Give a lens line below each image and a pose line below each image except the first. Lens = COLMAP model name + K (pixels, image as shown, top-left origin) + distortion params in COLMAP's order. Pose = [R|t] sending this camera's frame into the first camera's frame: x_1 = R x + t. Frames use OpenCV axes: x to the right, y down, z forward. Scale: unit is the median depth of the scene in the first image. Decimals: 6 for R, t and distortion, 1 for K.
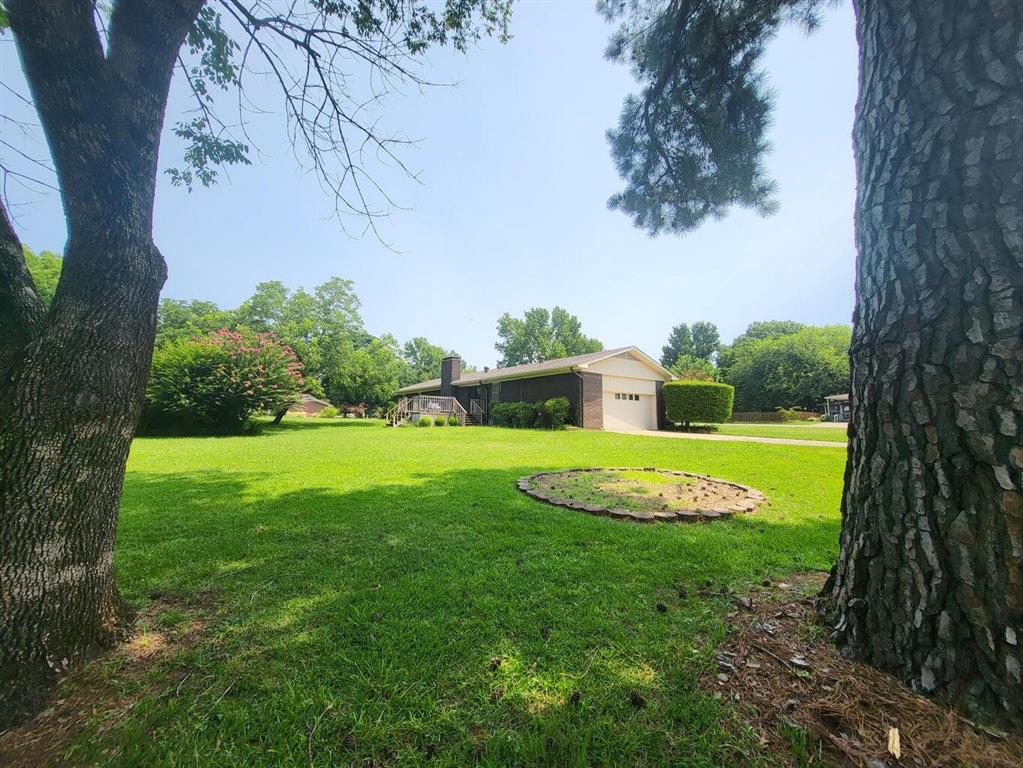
lens RADIAL K [[408.7, 0, 512.9], [0, 408.7, 383.9], [0, 0, 1]] dist [0.001364, 0.000048]
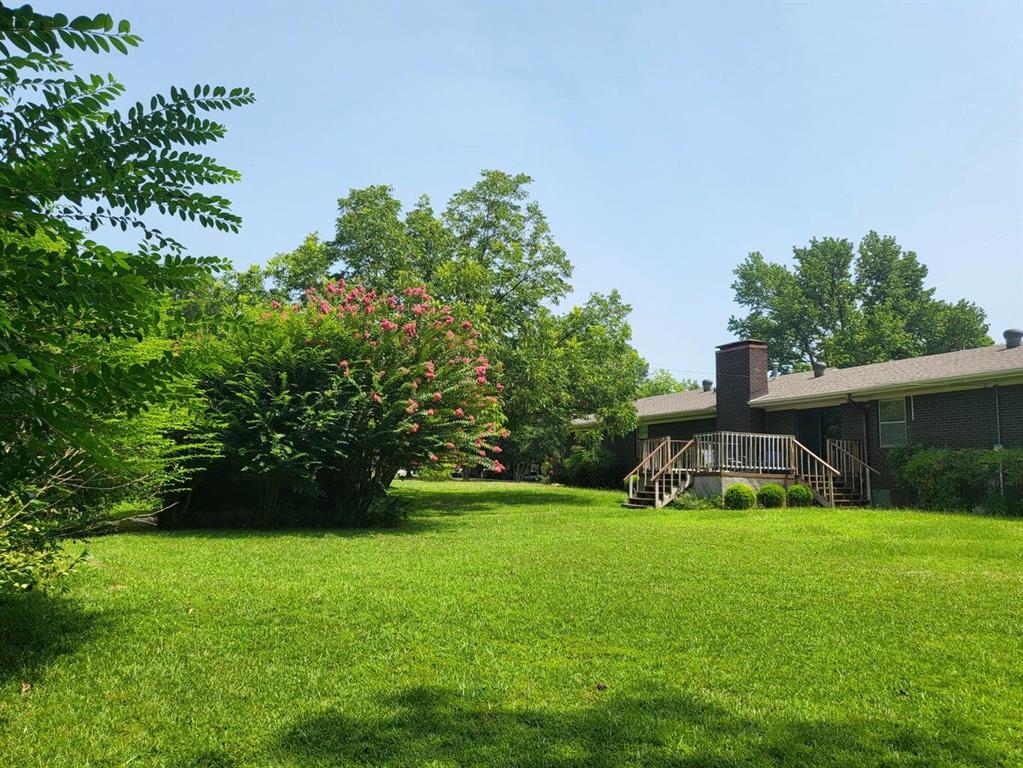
lens RADIAL K [[791.5, 0, 510.6], [0, 791.5, 384.0], [0, 0, 1]] dist [-0.004154, 0.000103]
pose [[0.977313, -0.019840, -0.210868, -0.236873], [0.013198, 0.999373, -0.032857, 0.003404], [0.211388, 0.029328, 0.976962, 0.155132]]
